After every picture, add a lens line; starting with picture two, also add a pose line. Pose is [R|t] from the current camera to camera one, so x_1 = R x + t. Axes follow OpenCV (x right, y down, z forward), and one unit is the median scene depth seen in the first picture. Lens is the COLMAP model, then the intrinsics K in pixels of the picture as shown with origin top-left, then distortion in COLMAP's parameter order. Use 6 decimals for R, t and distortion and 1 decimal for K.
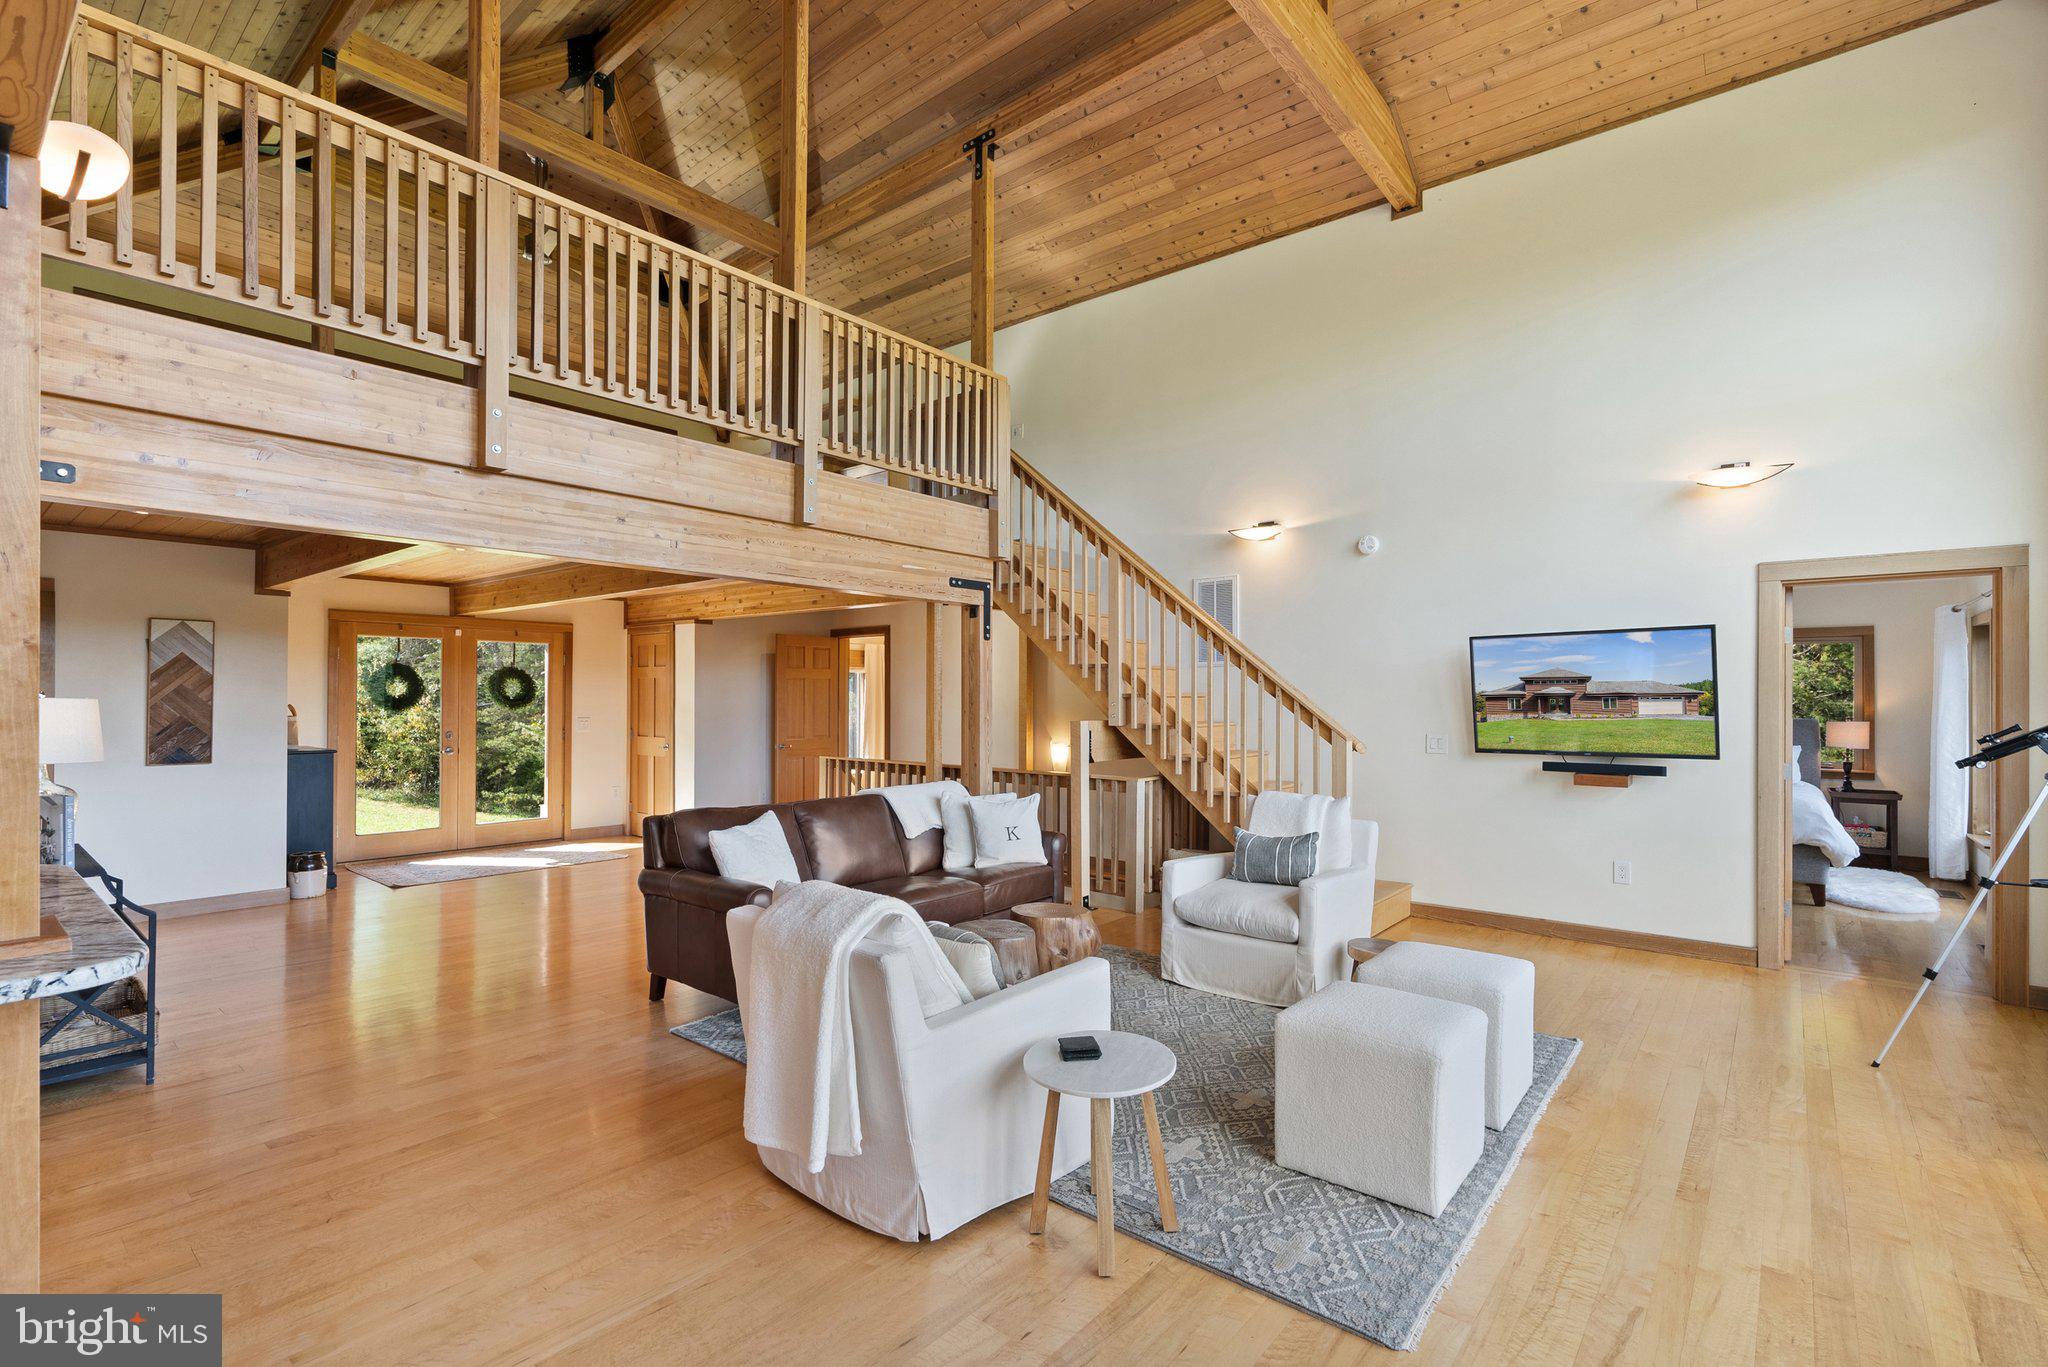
lens RADIAL K [[934.6, 0, 1031.8], [0, 934.6, 685.9], [0, 0, 1]] dist [-0.018845, 0.007952]
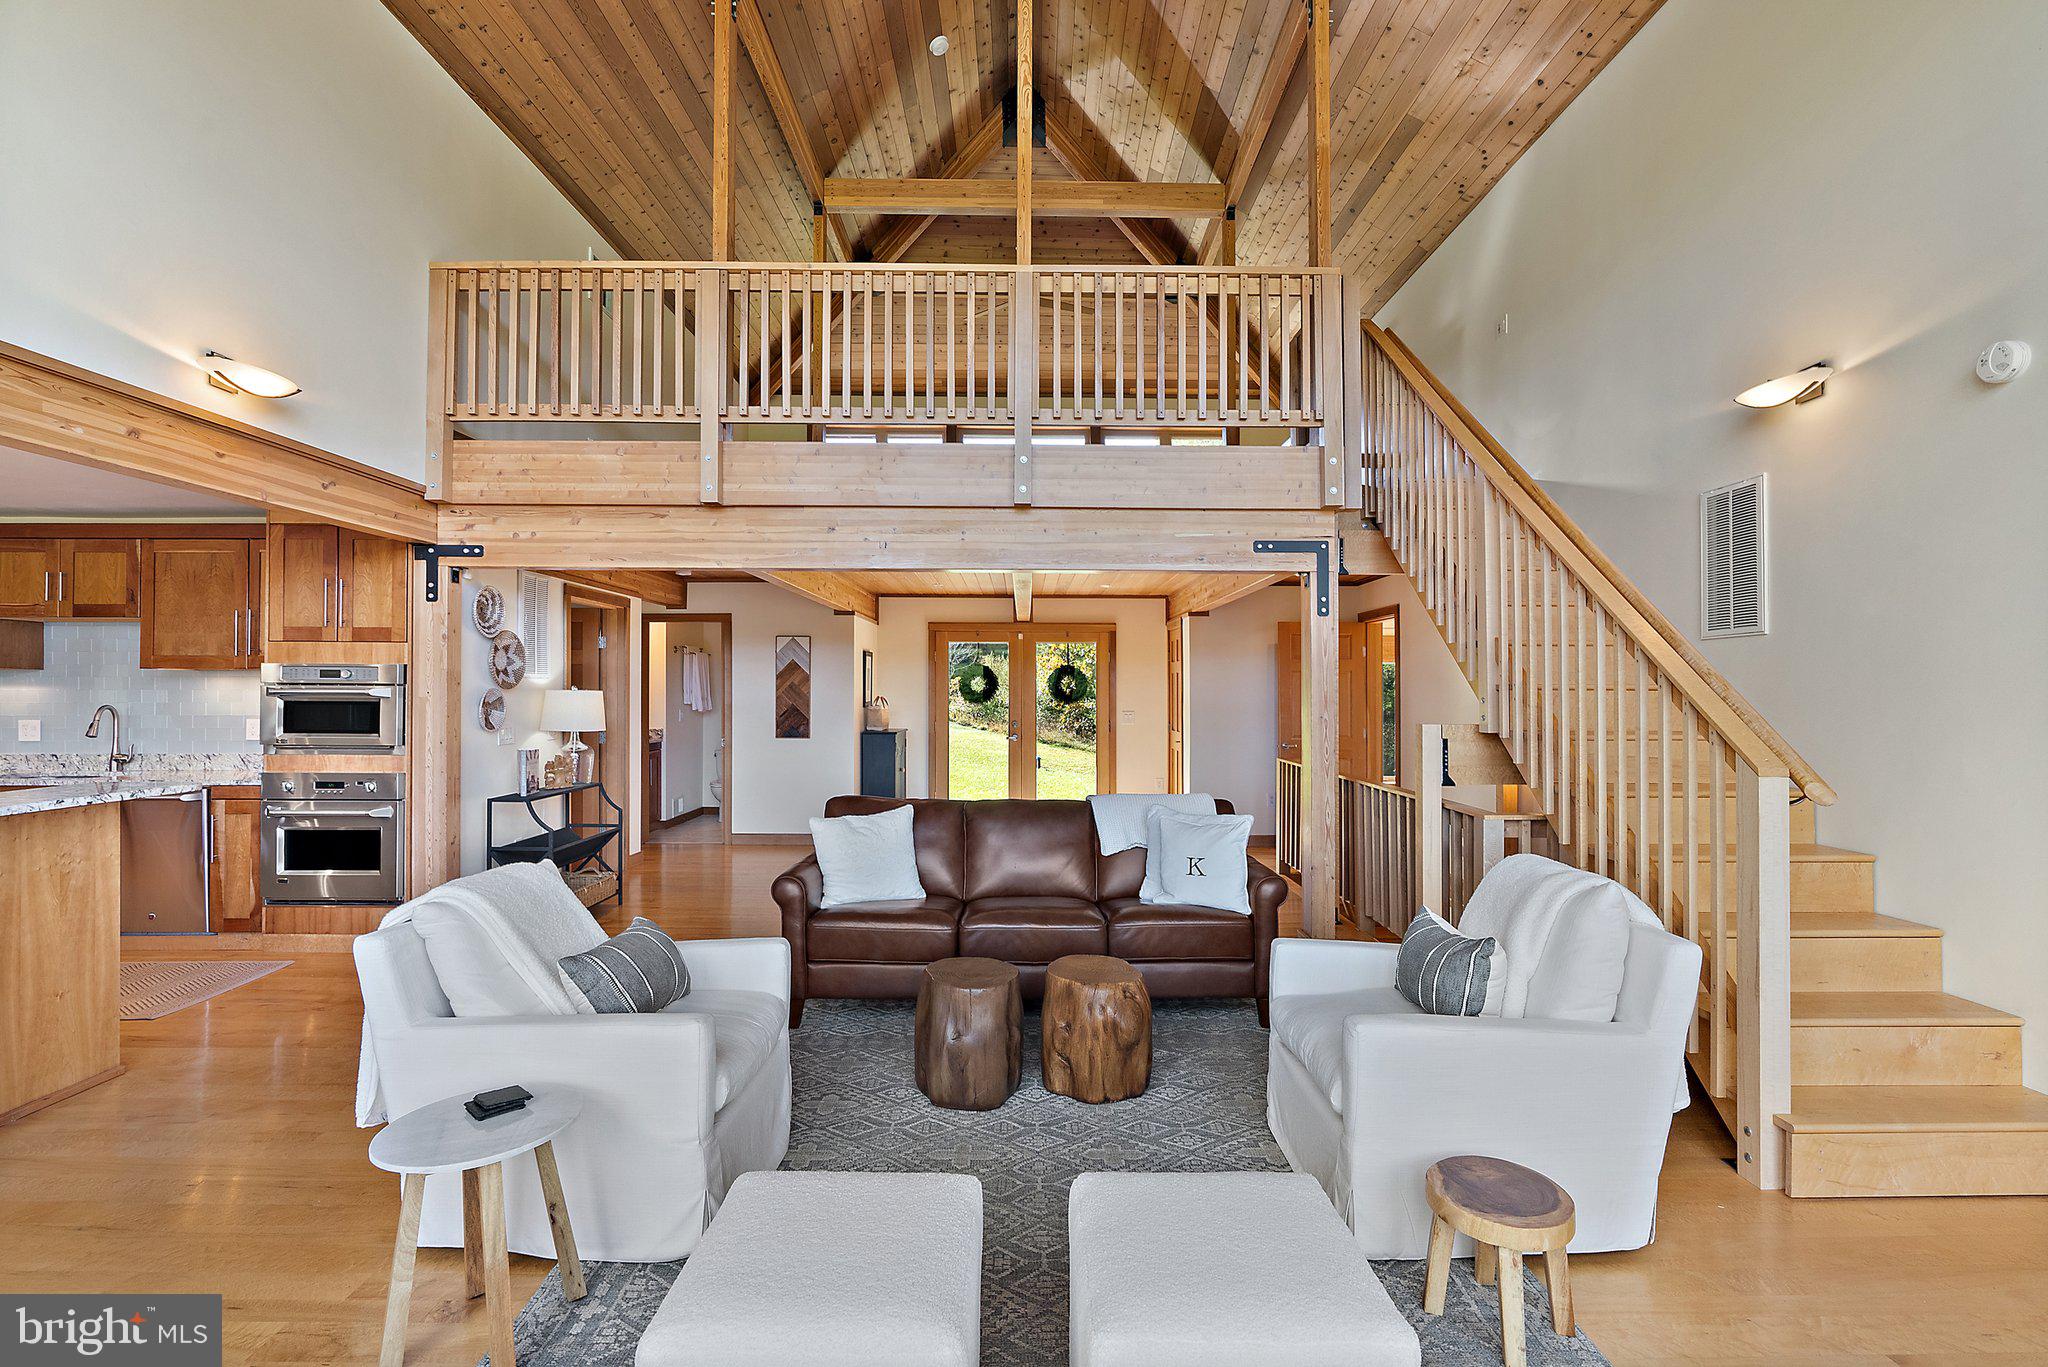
lens RADIAL K [[934.6, 0, 1031.8], [0, 934.6, 685.9], [0, 0, 1]] dist [-0.018845, 0.007952]
pose [[0.645313, -0.004689, -0.763904, 0.407452], [0.007606, 0.999971, 0.000288, 0.006923], [0.763881, -0.005996, 0.645330, 0.337891]]
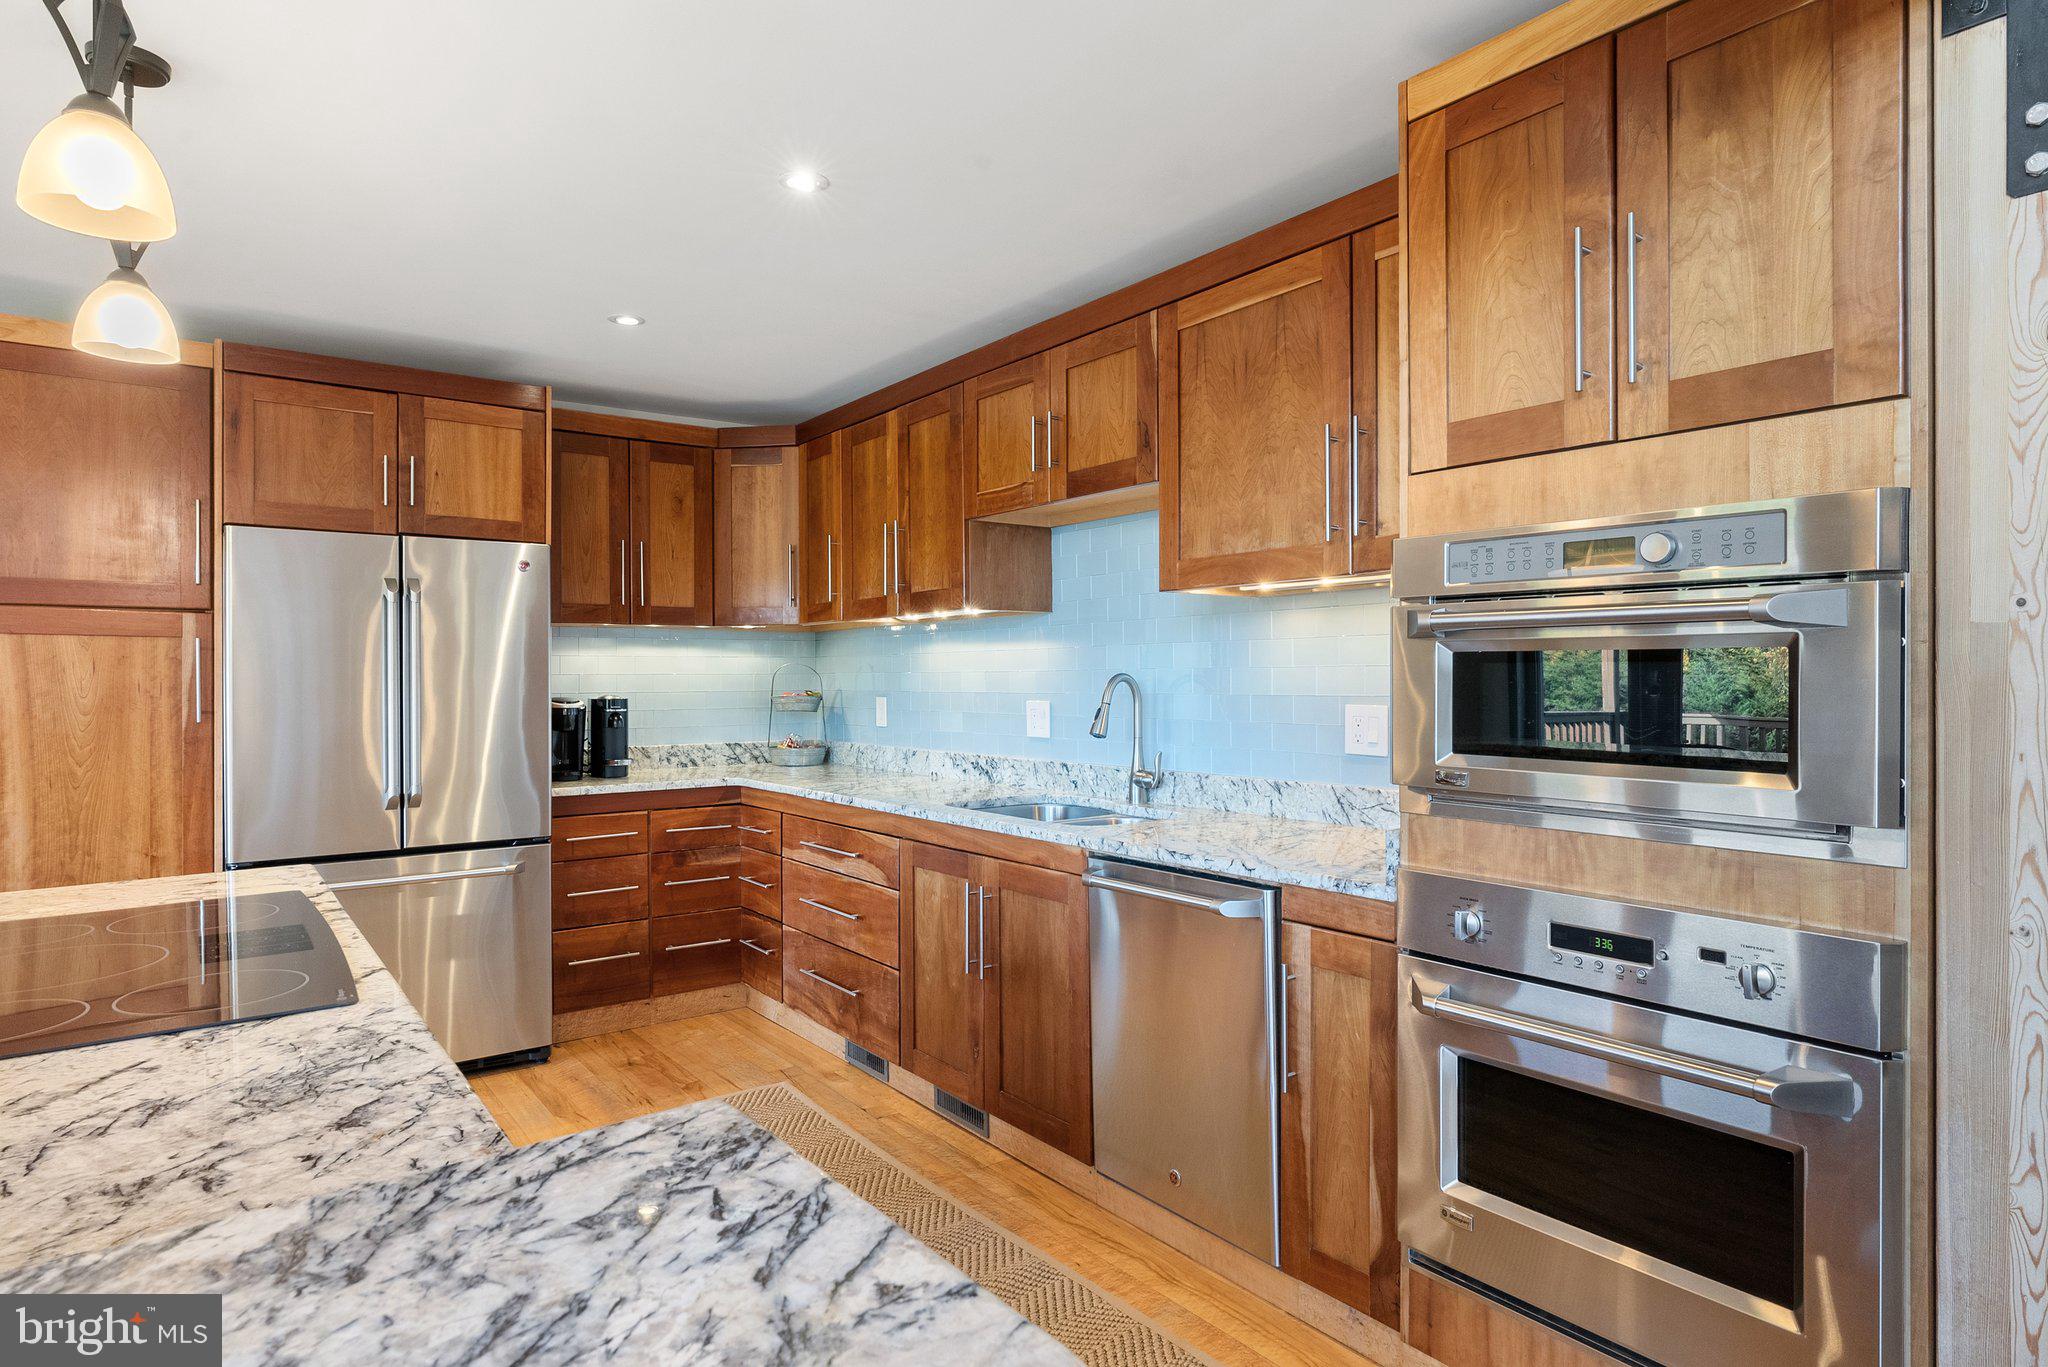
lens RADIAL K [[1150.7, 0, 1031.4], [0, 1150.7, 680.0], [0, 0, 1]] dist [-0.002630, 0.000533]
pose [[-0.239440, 0.005229, -0.970897, -0.287411], [0.017581, 0.999845, 0.001049, 0.020525], [0.970752, -0.016818, -0.239494, 0.323383]]
